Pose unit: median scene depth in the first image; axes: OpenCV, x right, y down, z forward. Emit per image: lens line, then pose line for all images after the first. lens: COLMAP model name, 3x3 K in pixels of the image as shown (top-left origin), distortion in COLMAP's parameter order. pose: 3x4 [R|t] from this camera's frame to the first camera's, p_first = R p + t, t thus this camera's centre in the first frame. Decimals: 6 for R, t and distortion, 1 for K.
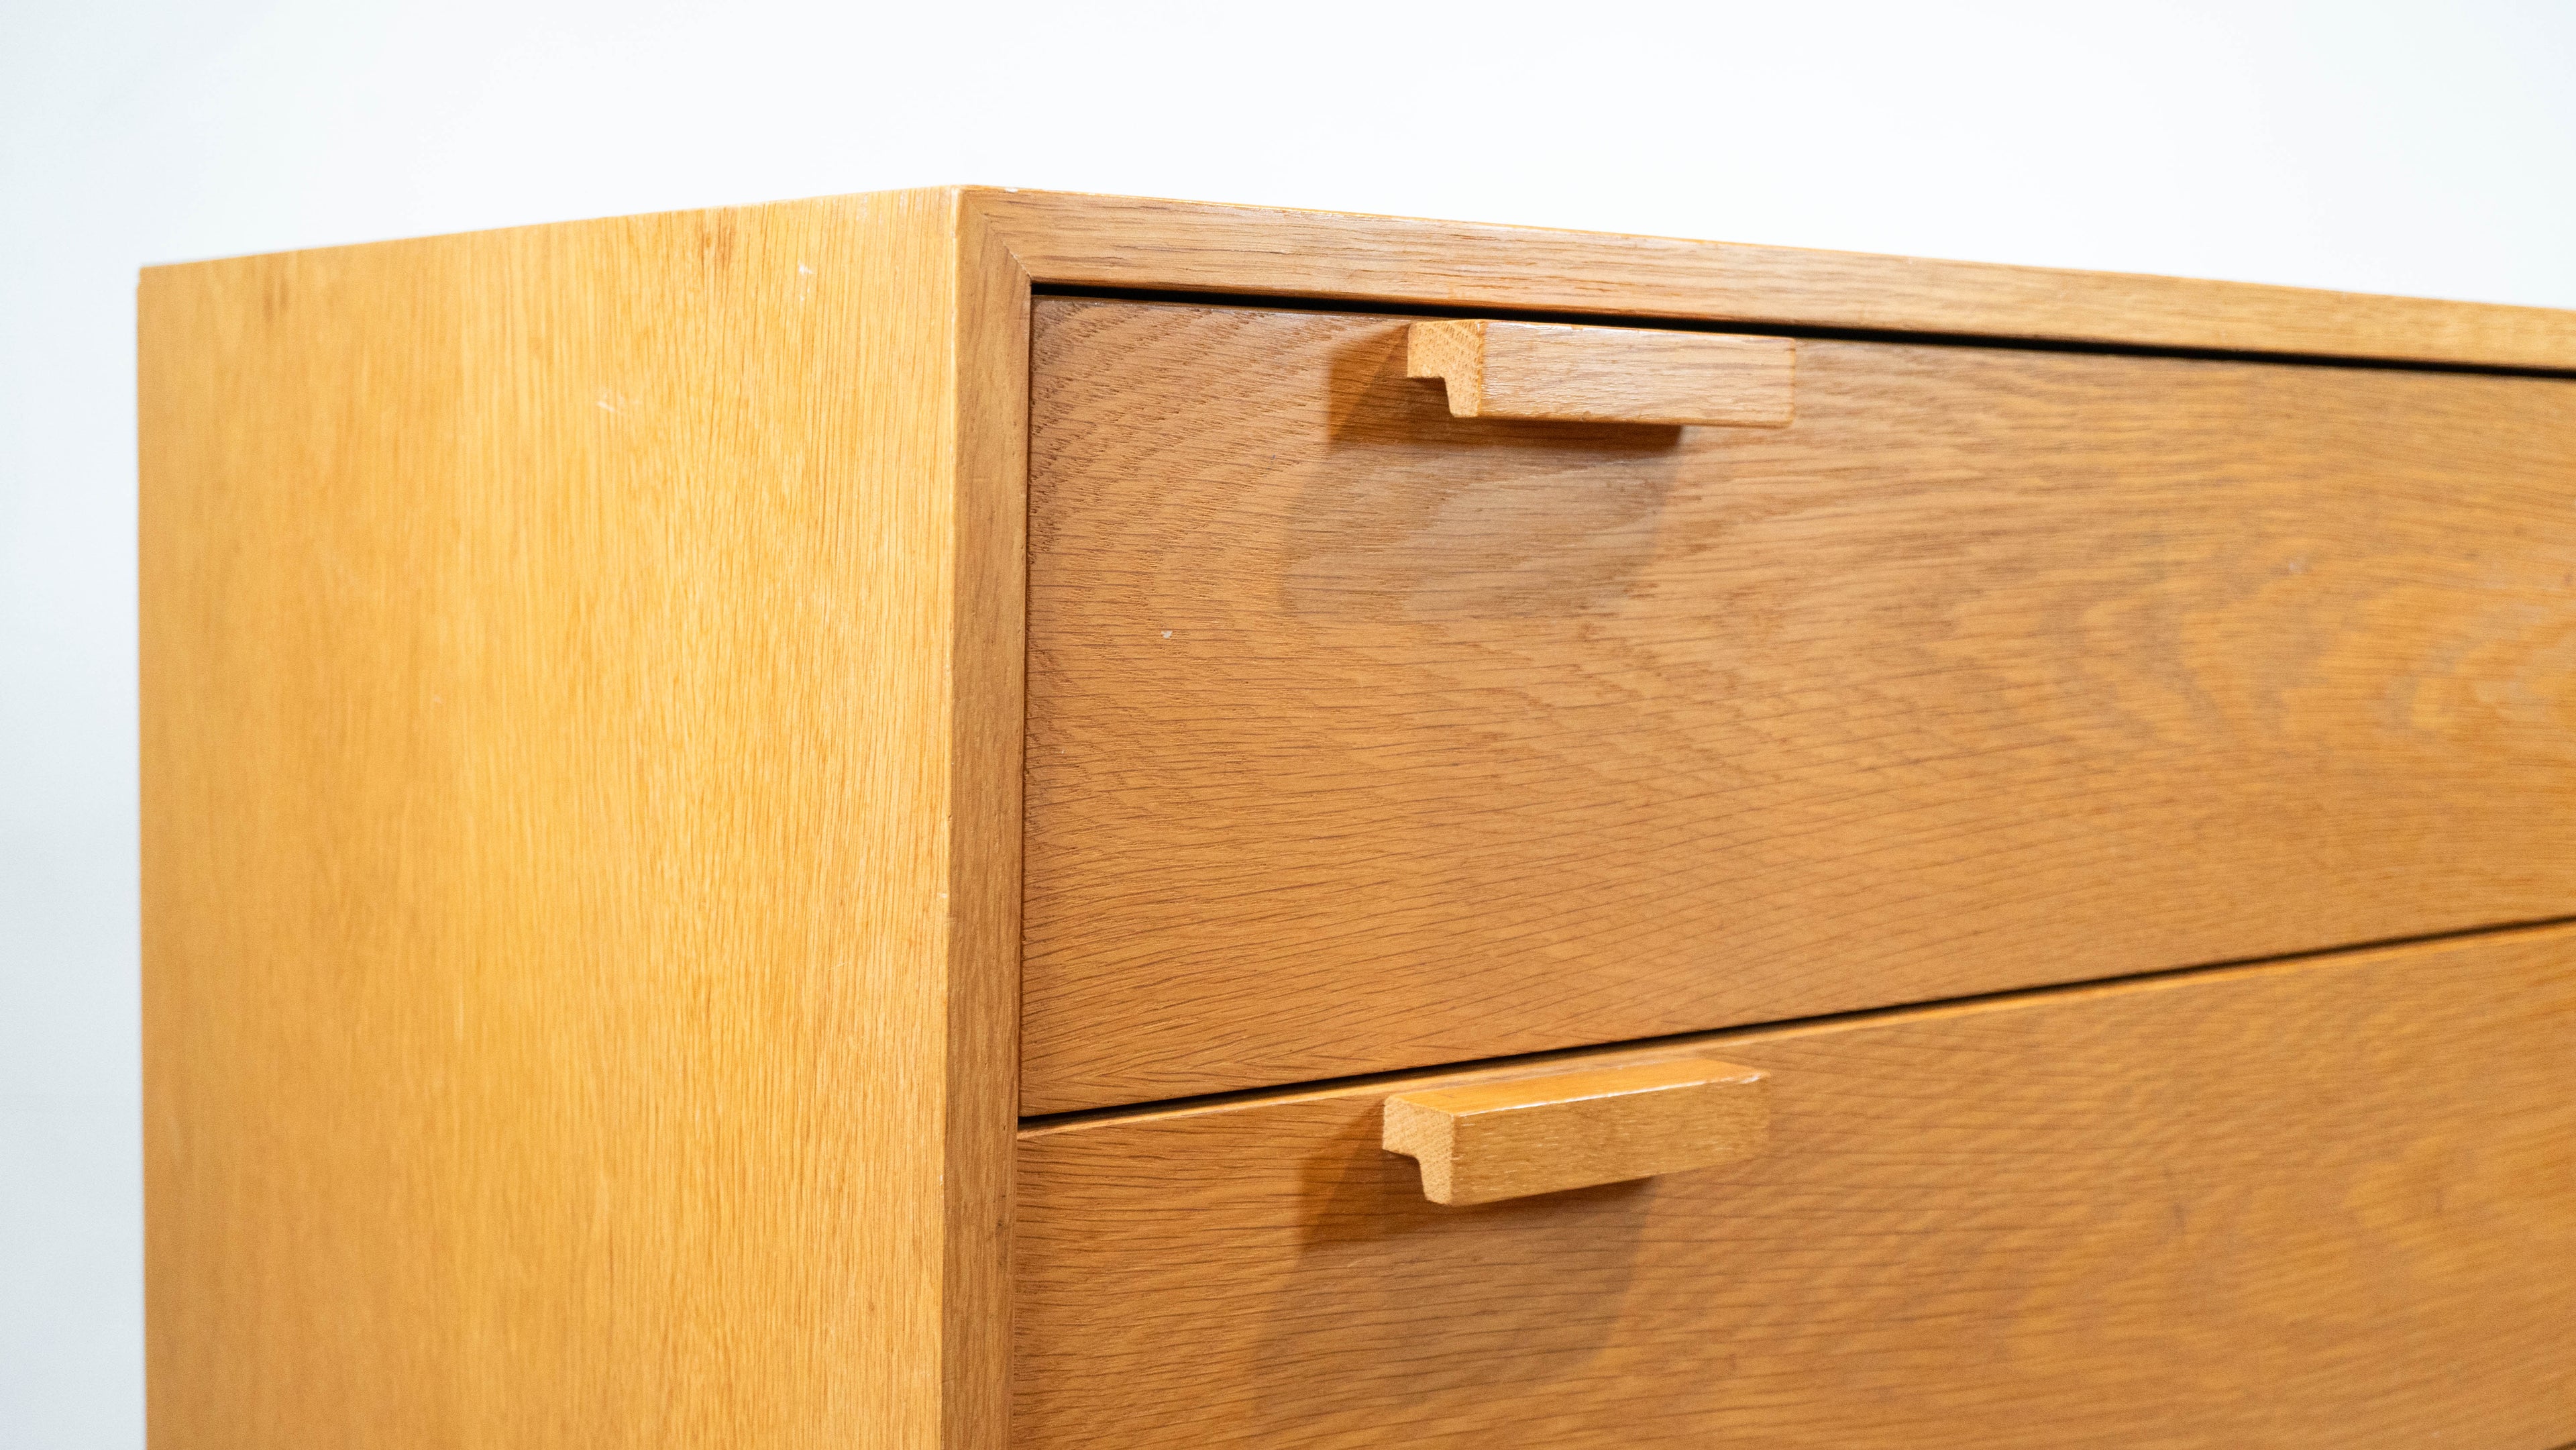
lens RADIAL K [[3163.1, 0, 1190.7], [0, 3163.1, 664.5], [0, 0, 1]] dist [-0.005994, -0.022445]
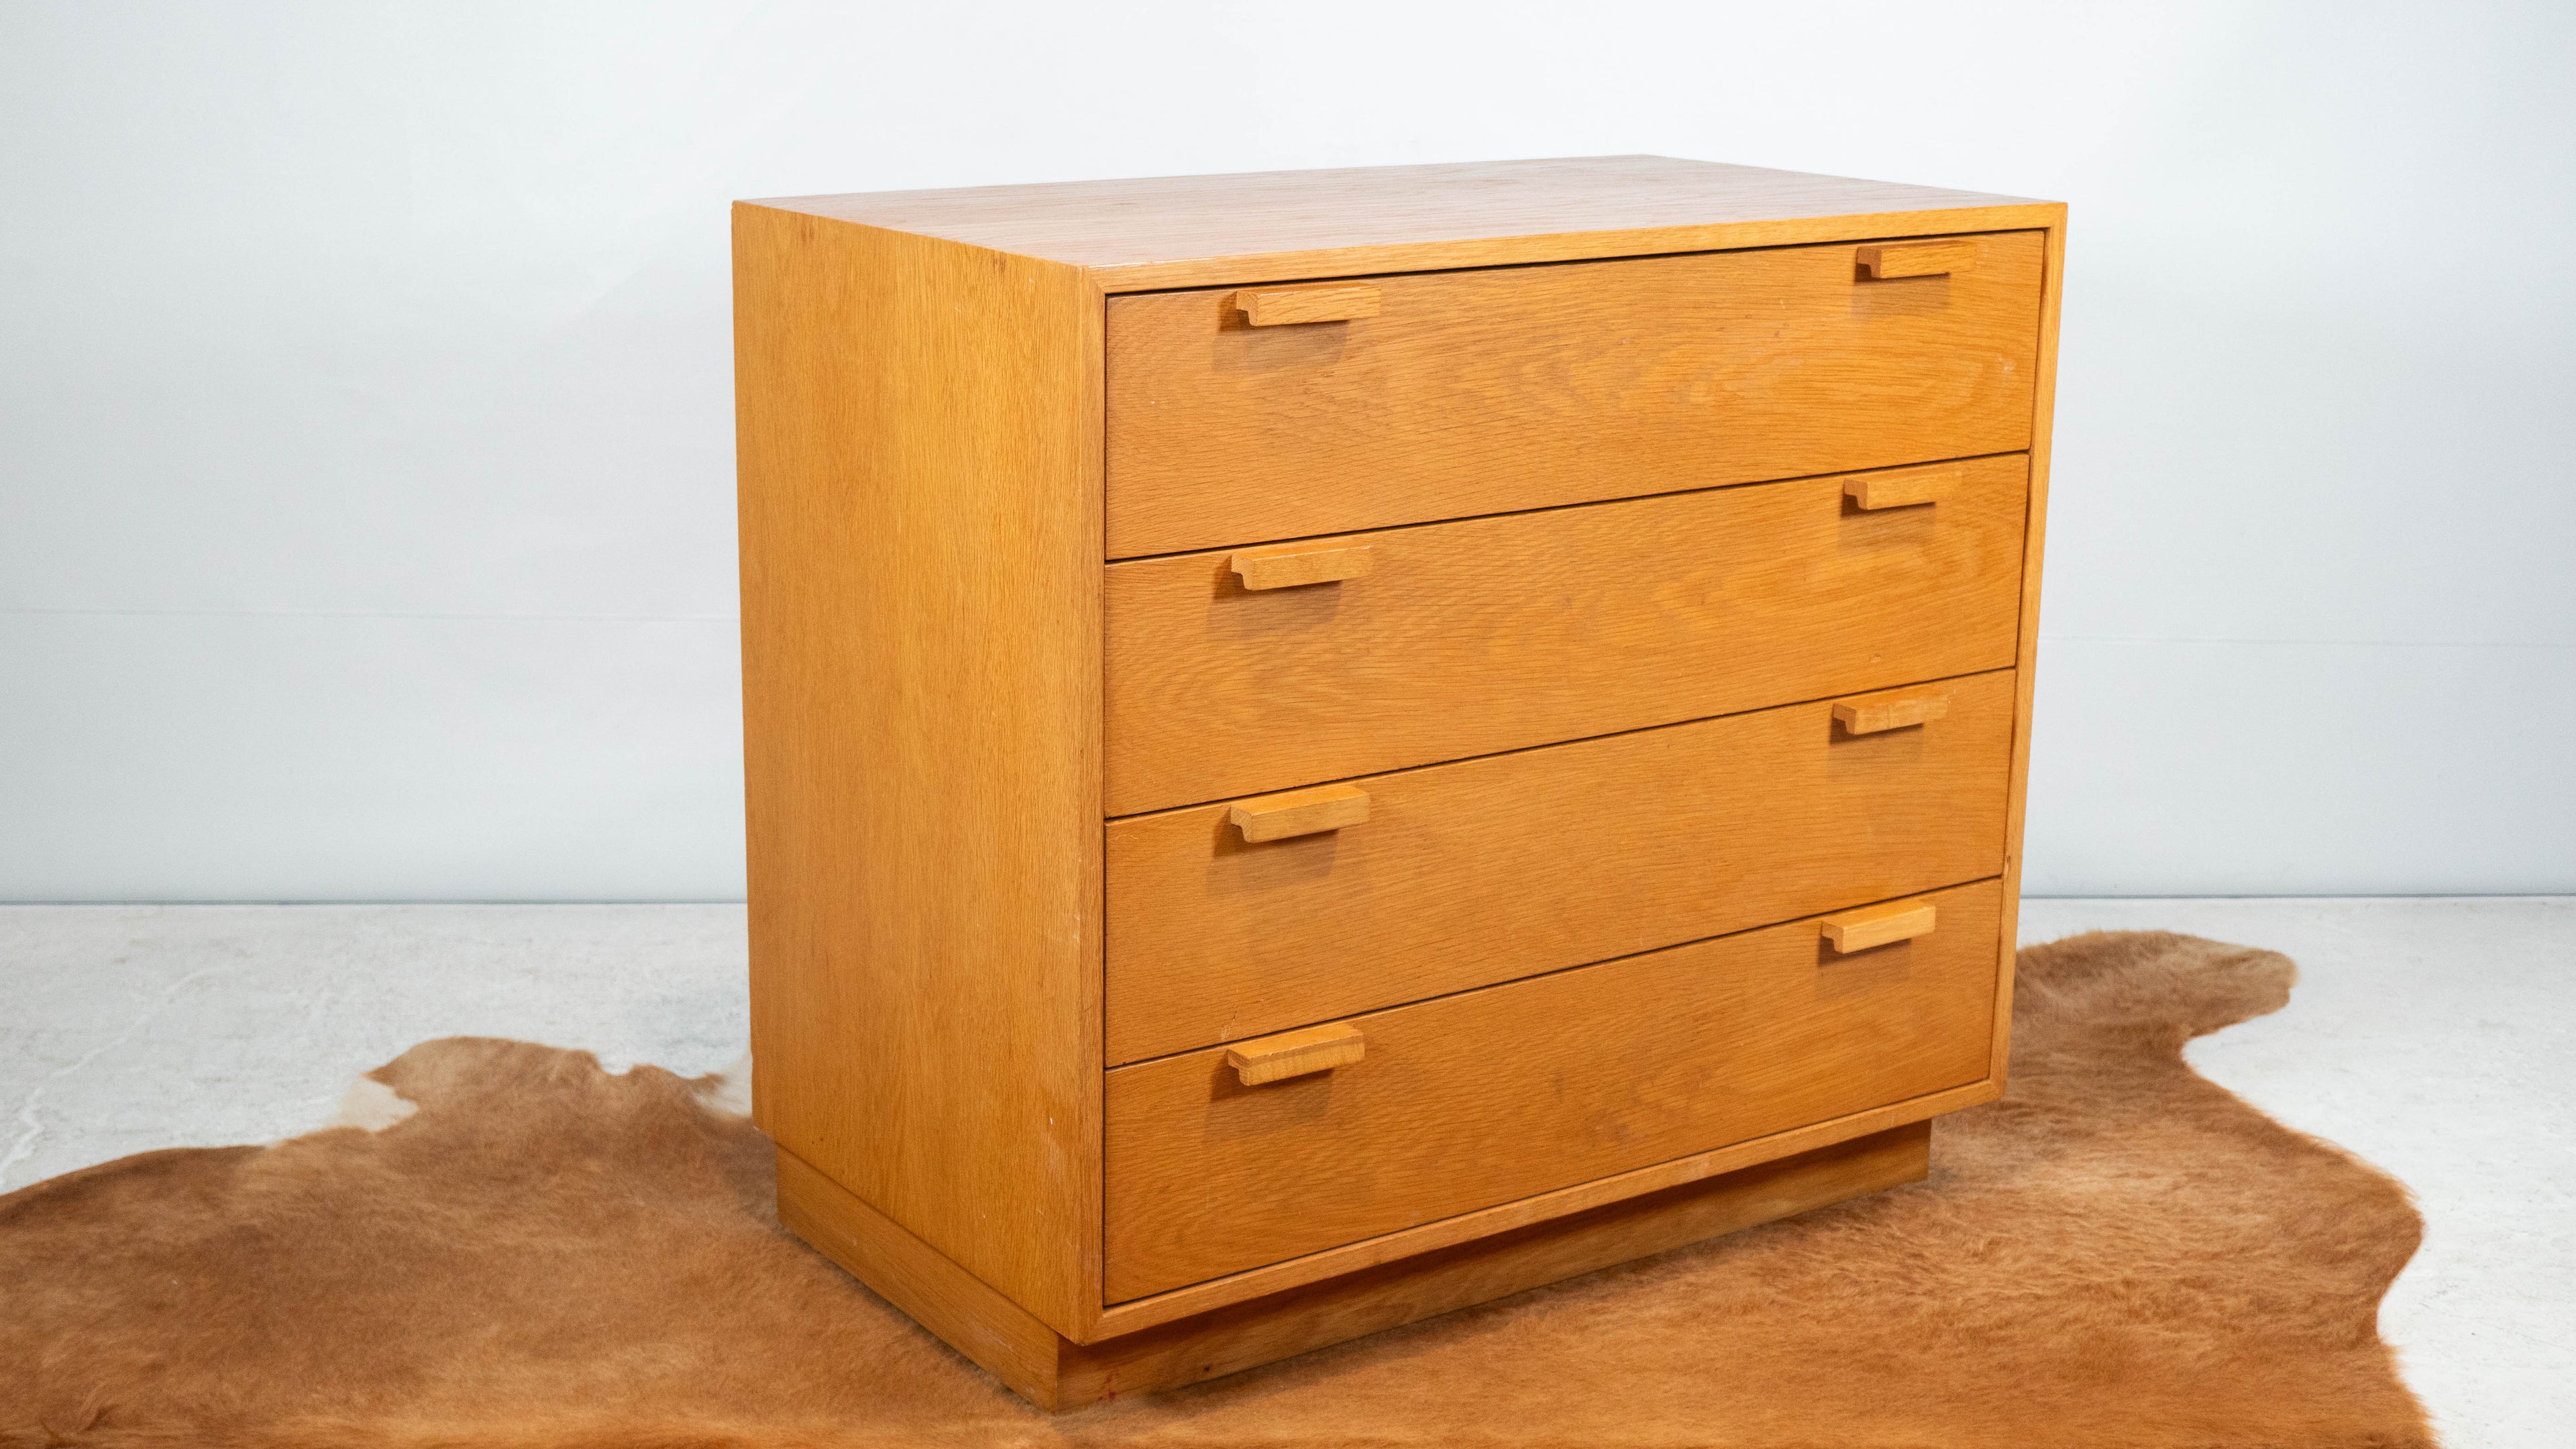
lens RADIAL K [[3386.6, 0, 1193.1], [0, 3386.6, 724.7], [0, 0, 1]] dist [0.010154, -0.010739]
pose [[0.998961, 0.003147, -0.045473, 0.146109], [0.005199, 0.983234, 0.182272, -0.241087], [0.045284, -0.182319, 0.982196, -1.818695]]
